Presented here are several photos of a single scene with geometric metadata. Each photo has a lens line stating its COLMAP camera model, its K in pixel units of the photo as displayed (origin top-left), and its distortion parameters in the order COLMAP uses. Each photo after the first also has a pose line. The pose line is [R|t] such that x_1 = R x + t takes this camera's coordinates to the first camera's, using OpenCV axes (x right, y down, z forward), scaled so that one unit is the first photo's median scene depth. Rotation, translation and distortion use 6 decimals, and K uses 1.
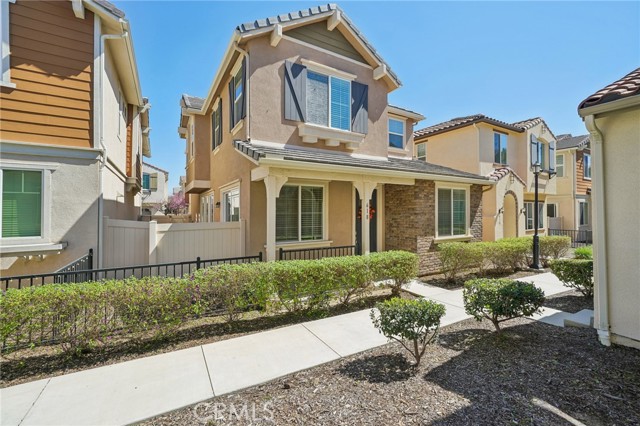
lens RADIAL K [[262.4, 0, 314.1], [0, 262.4, 207.5], [0, 0, 1]] dist [0.003257, 0.000355]
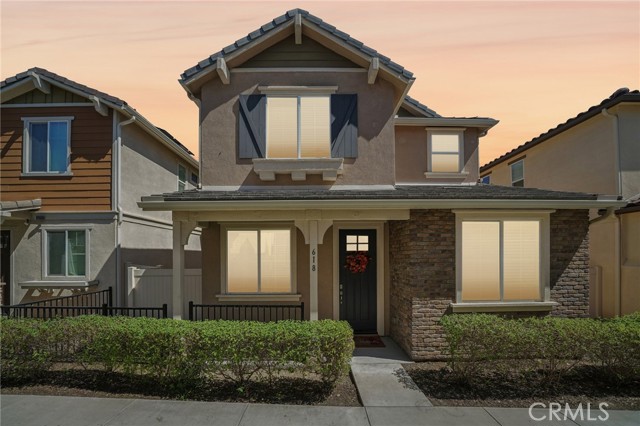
lens RADIAL K [[227.5, 0, 323.9], [0, 227.5, 252.6], [0, 0, 1]] dist [-0.017768, 0.001521]
pose [[0.868118, -0.006600, -0.496314, 0.533898], [0.007244, 0.999974, -0.000628, -0.005604], [0.496305, -0.003050, 0.868143, 0.460544]]
